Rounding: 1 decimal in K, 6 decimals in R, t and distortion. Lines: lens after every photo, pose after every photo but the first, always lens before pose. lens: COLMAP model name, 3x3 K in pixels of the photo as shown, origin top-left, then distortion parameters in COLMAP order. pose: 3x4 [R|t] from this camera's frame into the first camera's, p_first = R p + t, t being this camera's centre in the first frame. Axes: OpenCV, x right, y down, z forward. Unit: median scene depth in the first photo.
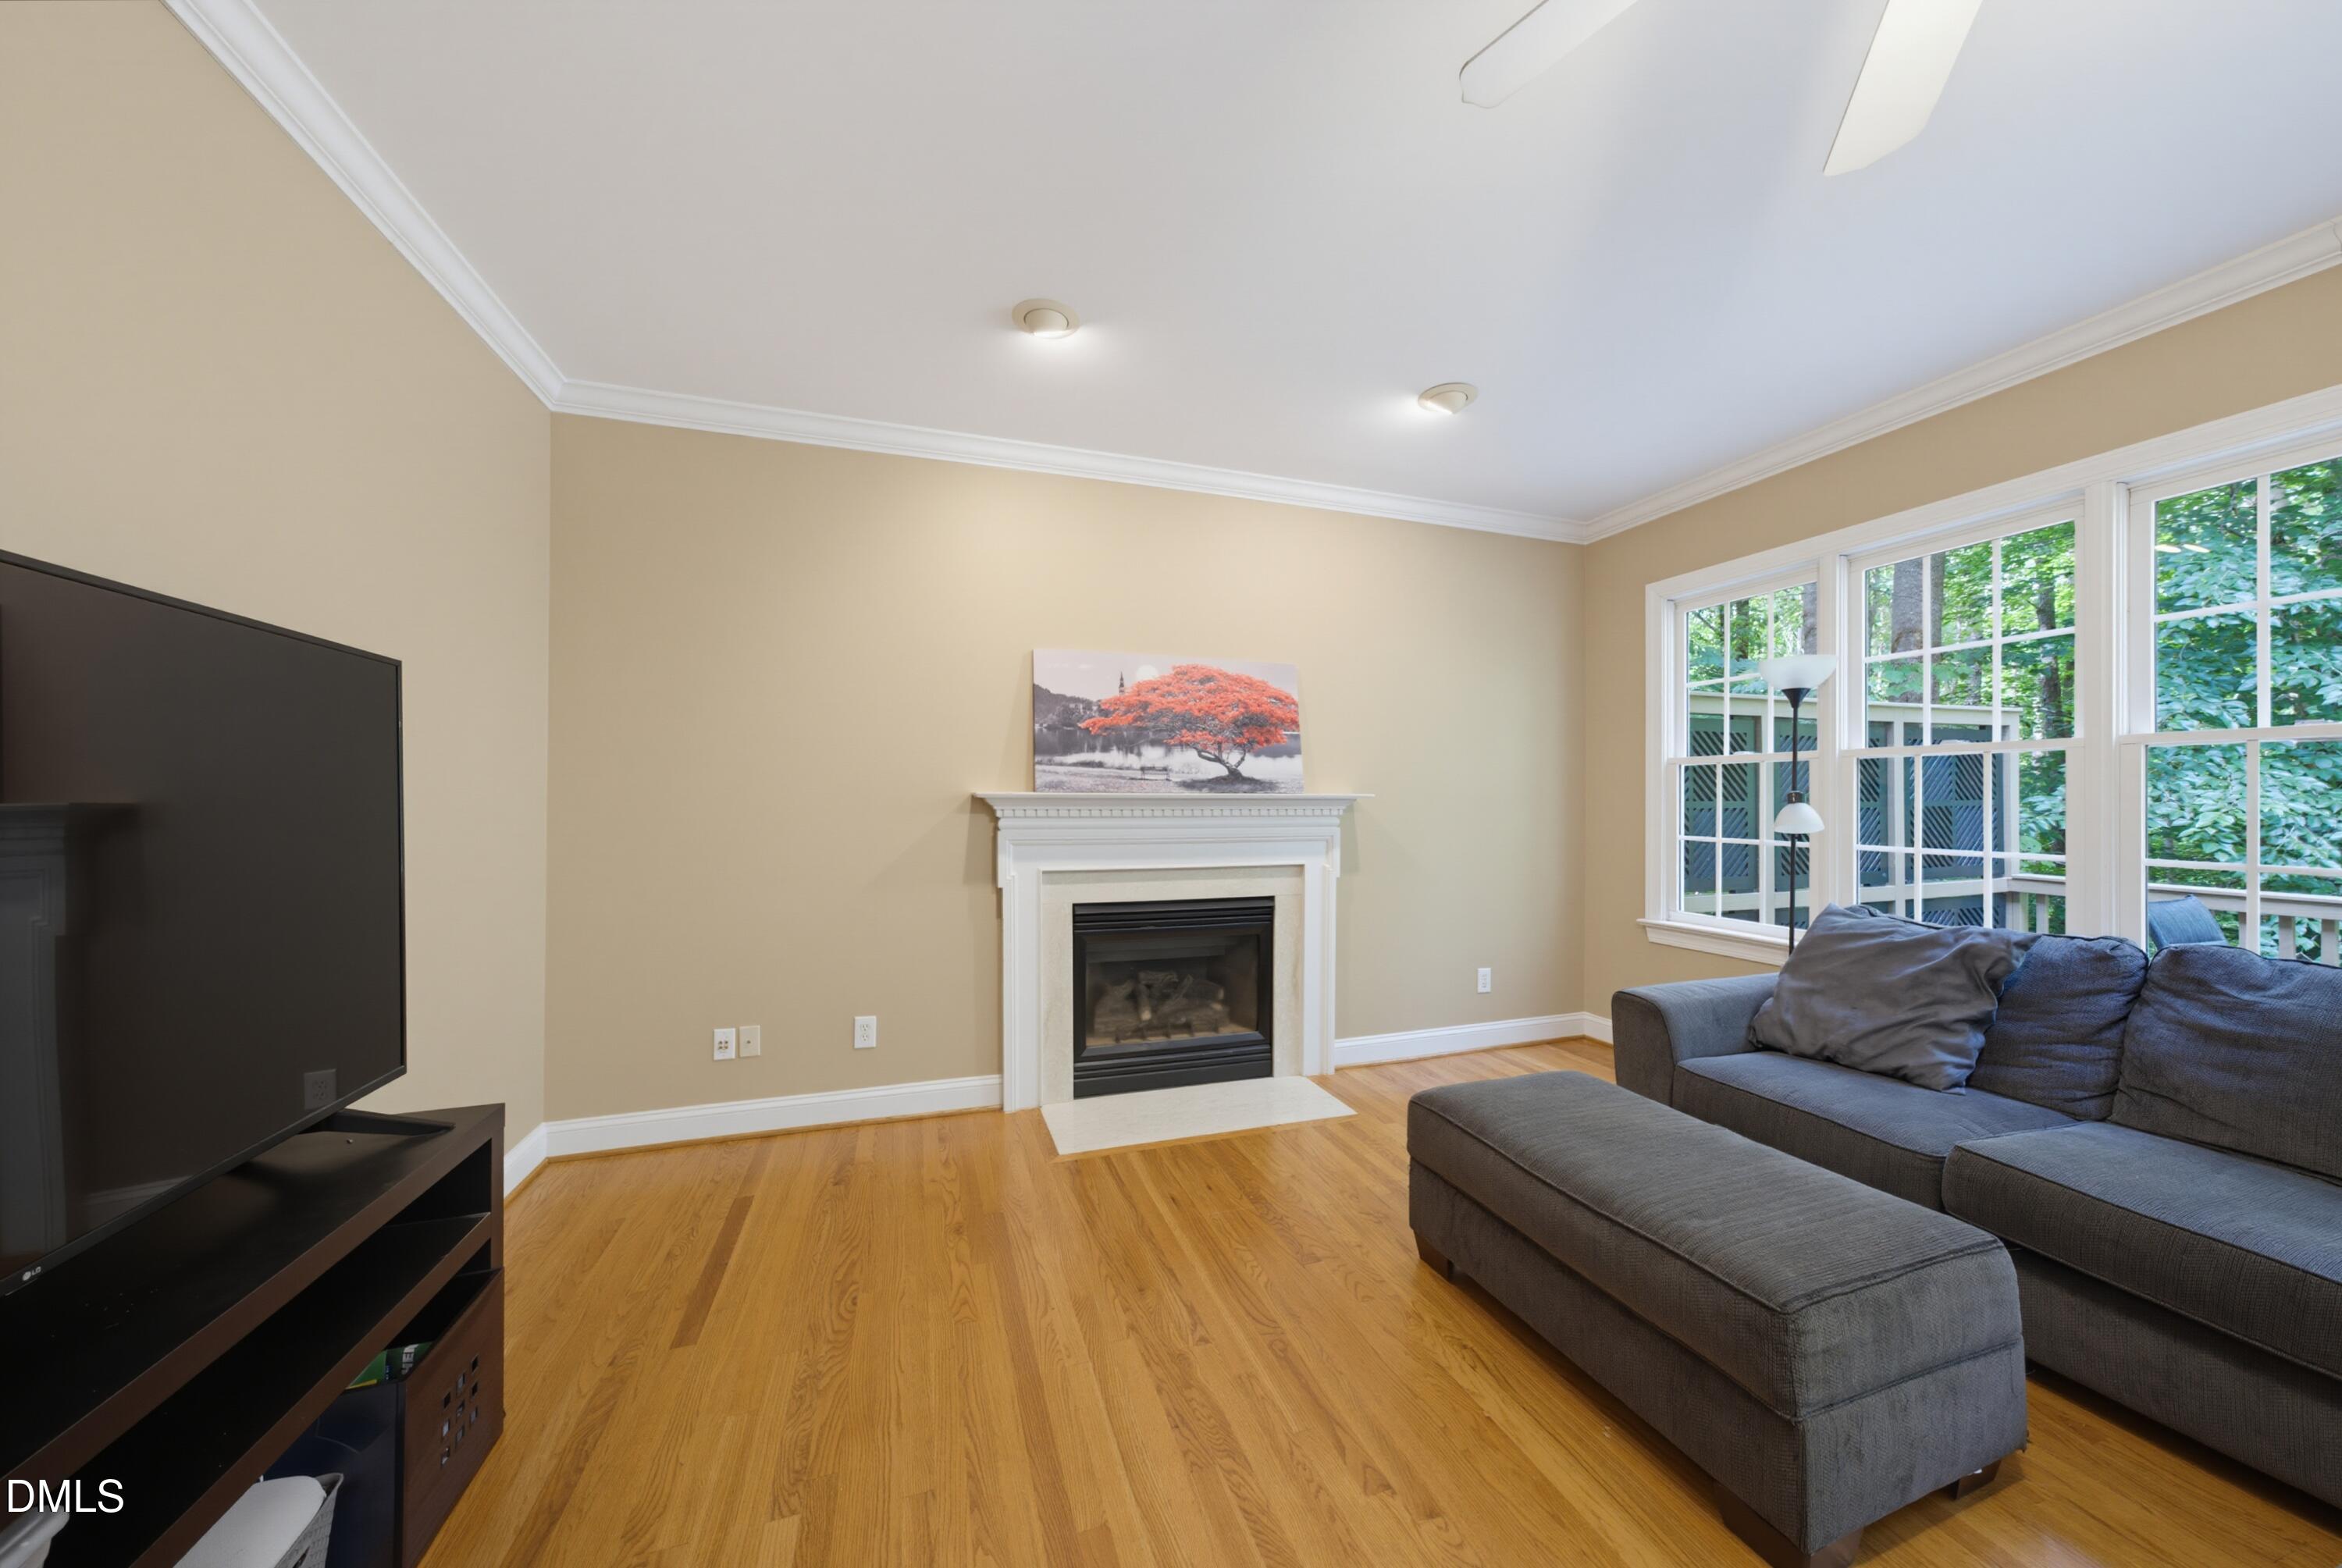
lens RADIAL K [[805.2, 0, 1178.9], [0, 805.2, 789.2], [0, 0, 1]] dist [-0.030119, 0.012143]
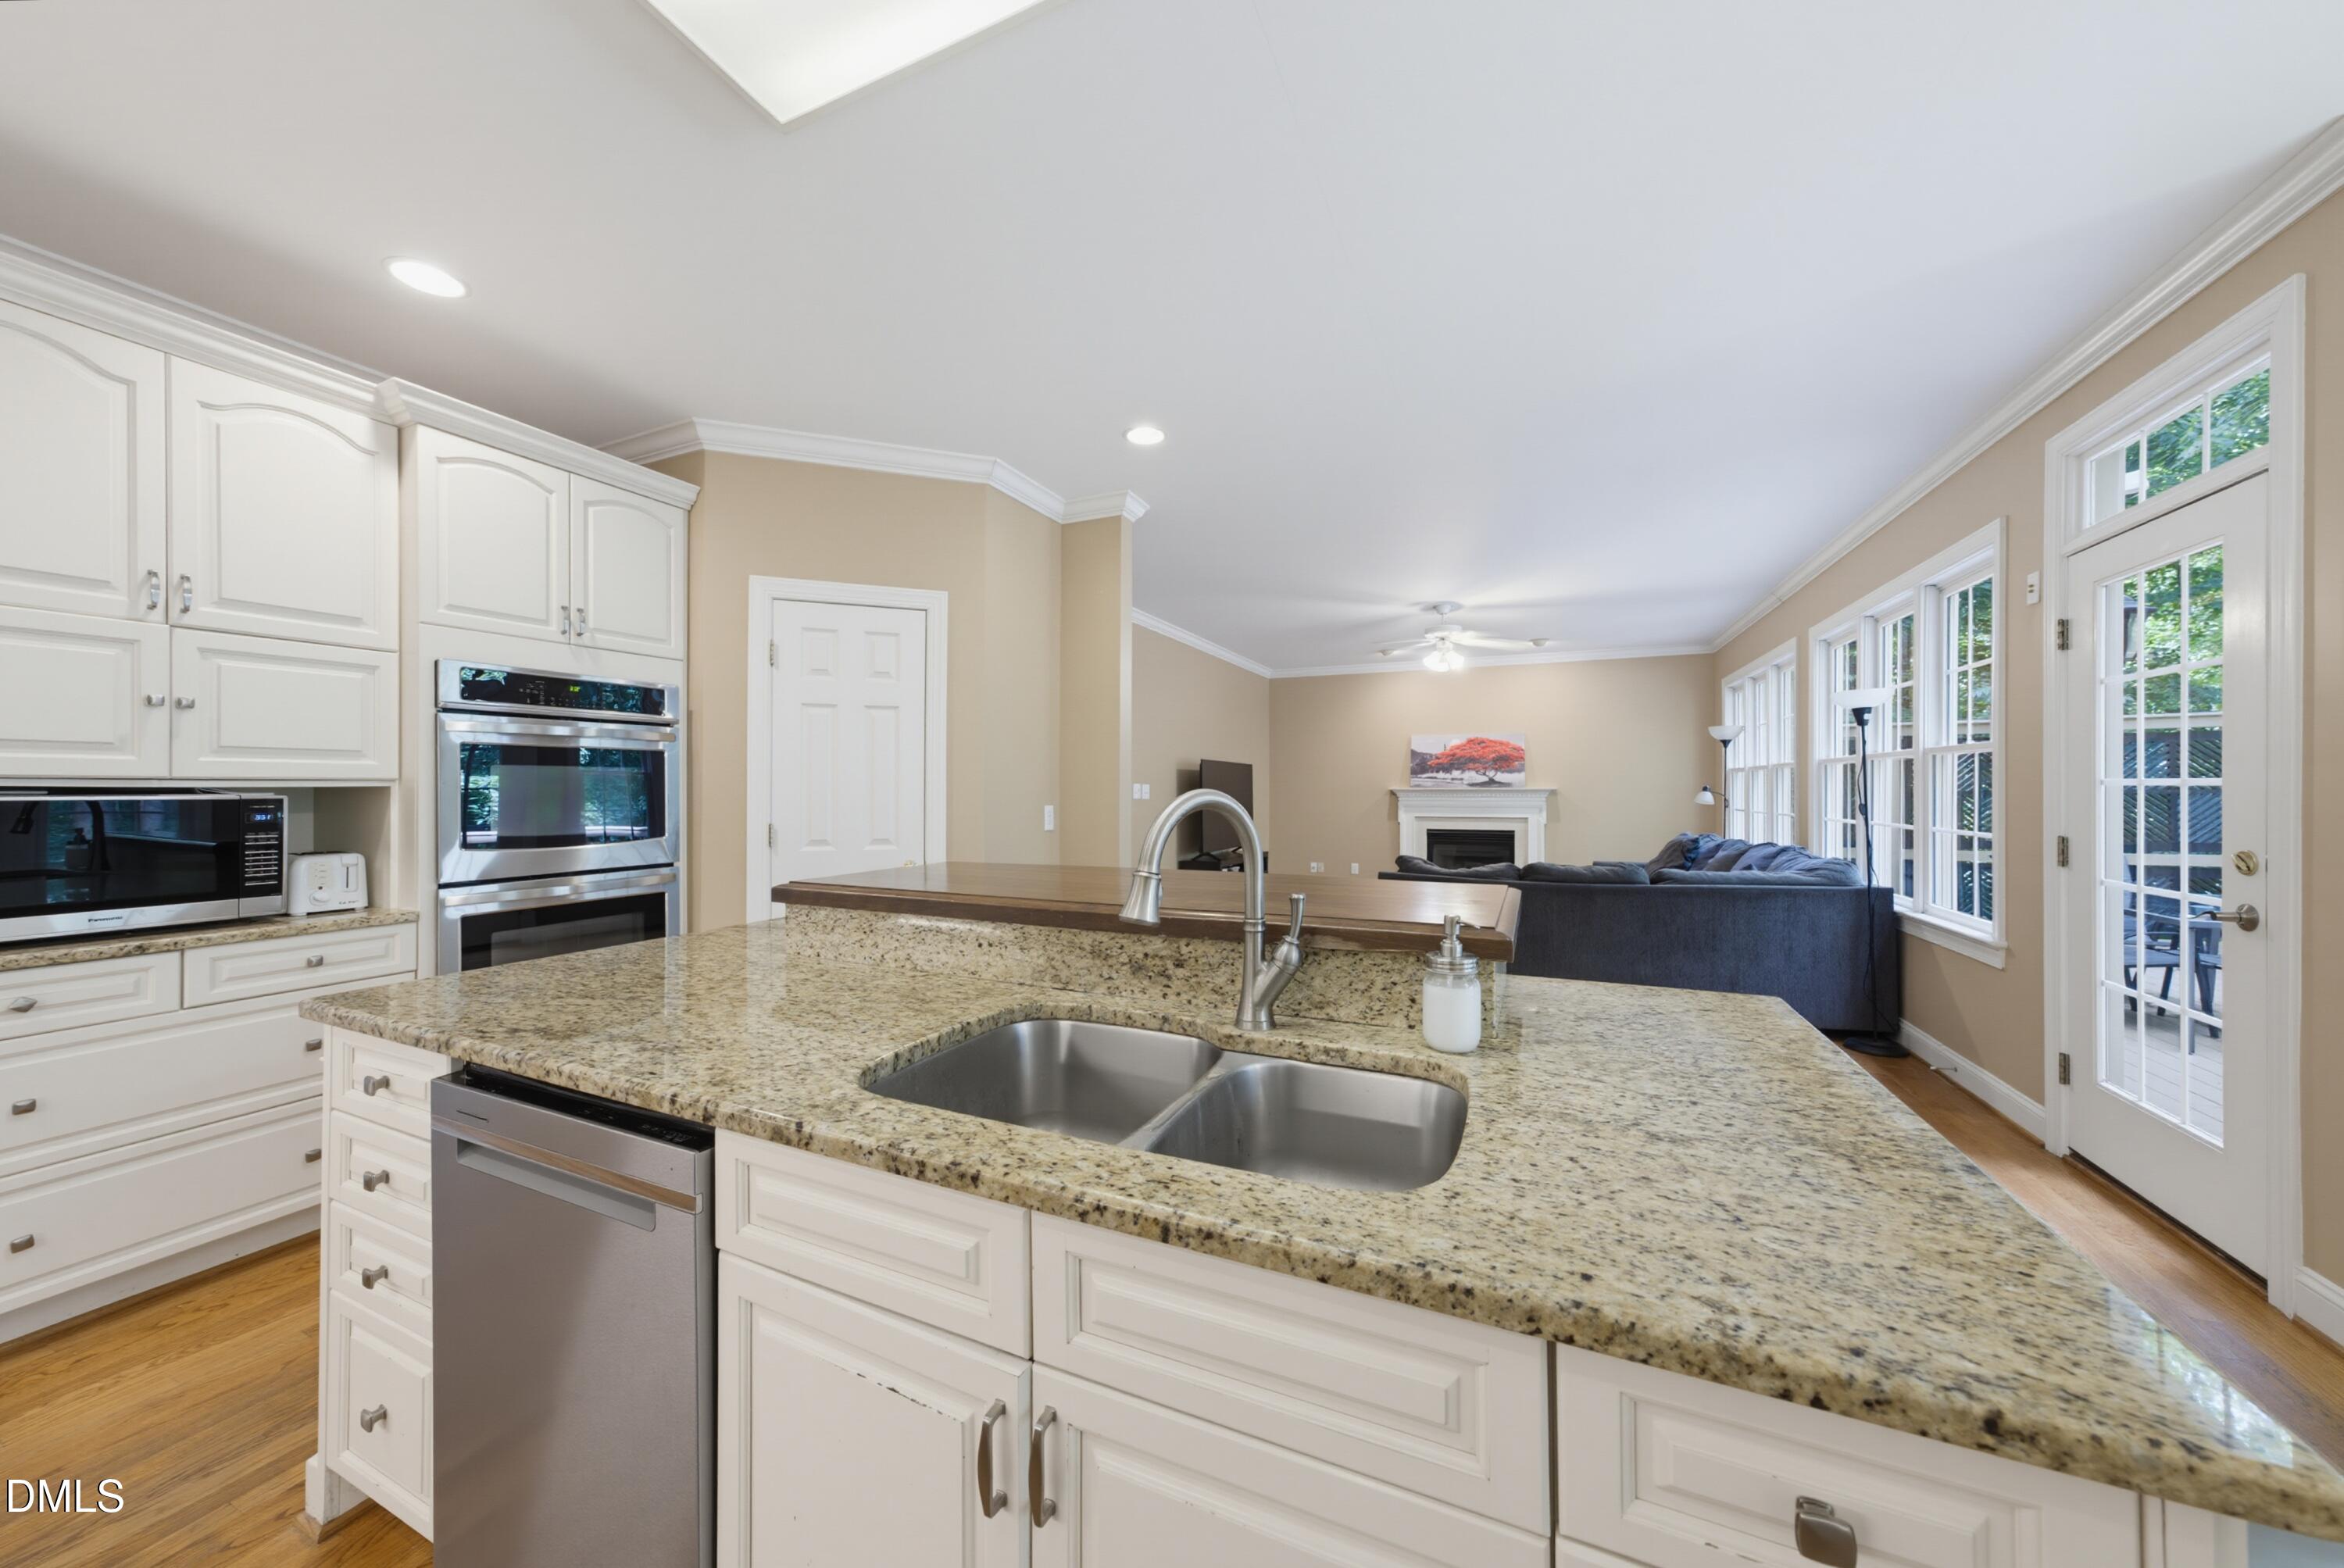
lens RADIAL K [[806.0, 0, 1179.9], [0, 806.0, 789.2], [0, 0, 1]] dist [-0.030119, 0.012143]
pose [[0.737222, -0.004681, -0.675634, 1.086152], [0.009058, 0.999955, 0.002956, -0.007161], [0.675589, -0.008299, 0.737231, -1.566270]]
